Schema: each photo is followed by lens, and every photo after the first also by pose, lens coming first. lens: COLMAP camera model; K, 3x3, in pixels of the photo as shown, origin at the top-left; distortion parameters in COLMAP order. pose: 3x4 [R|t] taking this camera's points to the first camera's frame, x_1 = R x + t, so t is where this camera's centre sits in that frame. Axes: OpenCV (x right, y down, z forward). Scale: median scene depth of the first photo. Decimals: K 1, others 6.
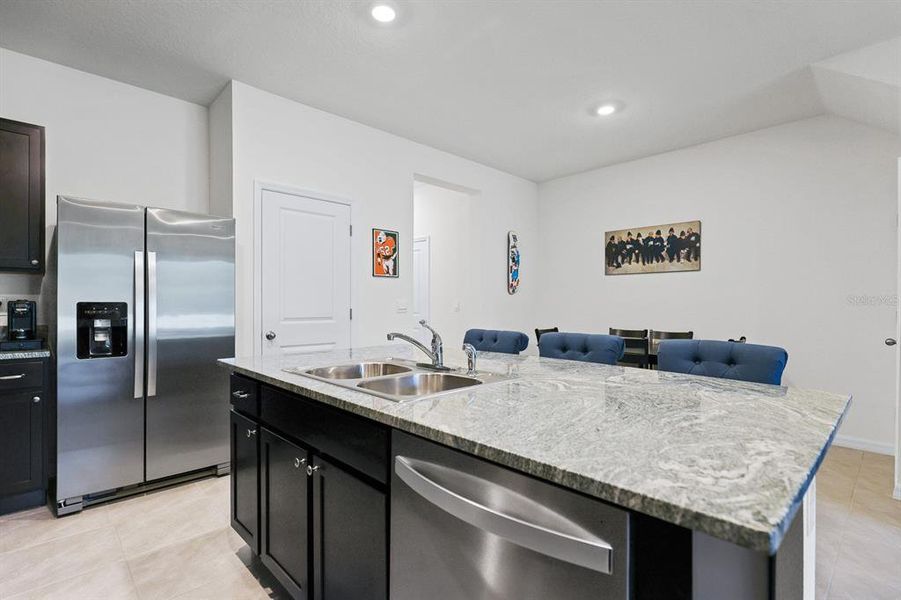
lens RADIAL K [[426.5, 0, 450.8], [0, 426.5, 307.4], [0, 0, 1]] dist [0.003653, -0.001352]
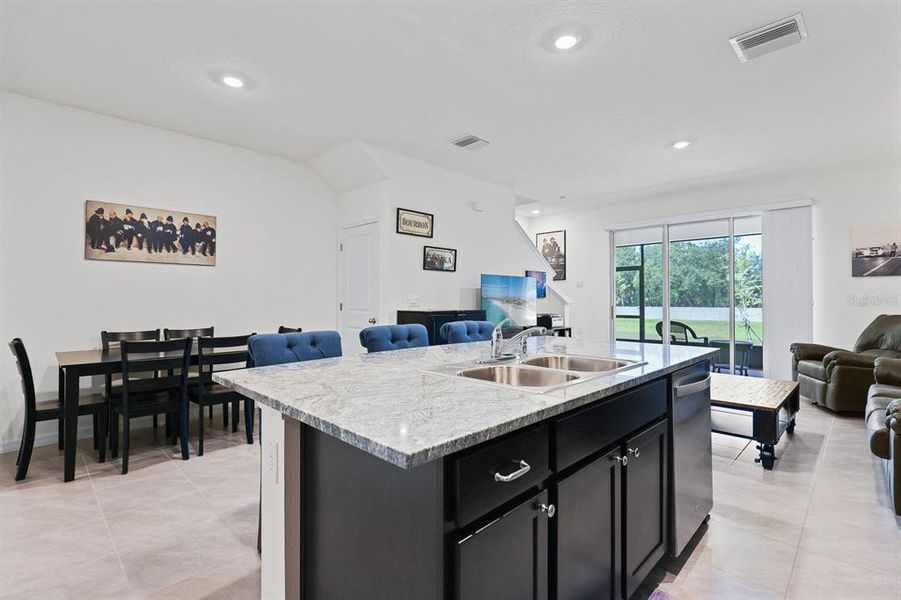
lens RADIAL K [[415.1, 0, 455.4], [0, 415.1, 294.8], [0, 0, 1]] dist [-0.002669, 0.000047]
pose [[-0.026409, 0.008127, 0.999618, -0.414792], [0.008513, 0.999933, -0.007905, -0.005095], [-0.999615, 0.008301, -0.026476, 0.454782]]
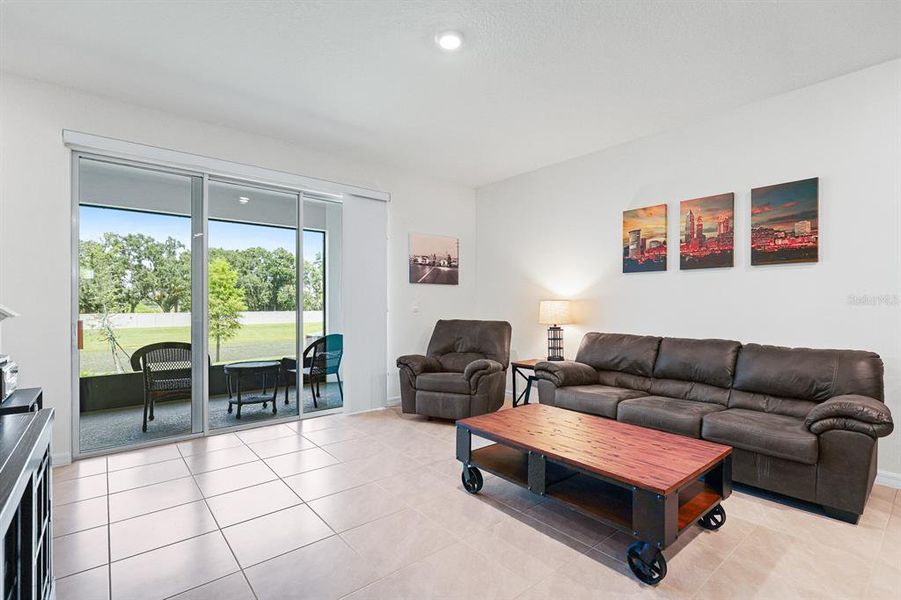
lens RADIAL K [[415.1, 0, 452.1], [0, 415.1, 299.0], [0, 0, 1]] dist [-0.002669, 0.000047]
pose [[-0.997032, -0.004941, 0.076827, 0.500776], [-0.005503, 0.999960, -0.007114, -0.002464], [-0.076788, -0.007515, -0.997019, 0.461915]]
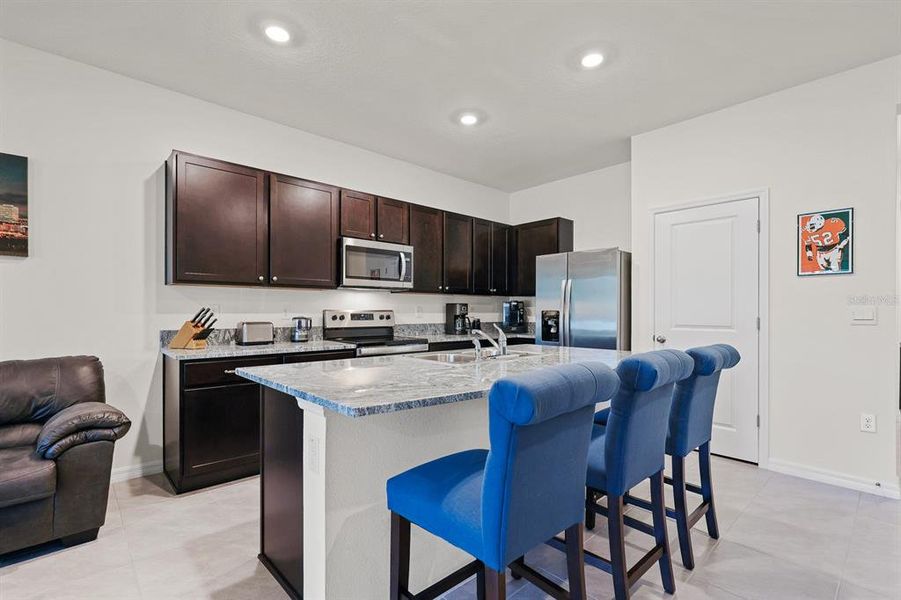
lens RADIAL K [[426.5, 0, 453.4], [0, 426.5, 305.9], [0, 0, 1]] dist [0.003653, -0.001352]
pose [[-0.021997, -0.012812, -0.999676, 0.535766], [-0.010776, 0.999863, -0.012577, -0.002343], [0.999700, 0.010496, -0.022133, 0.345658]]
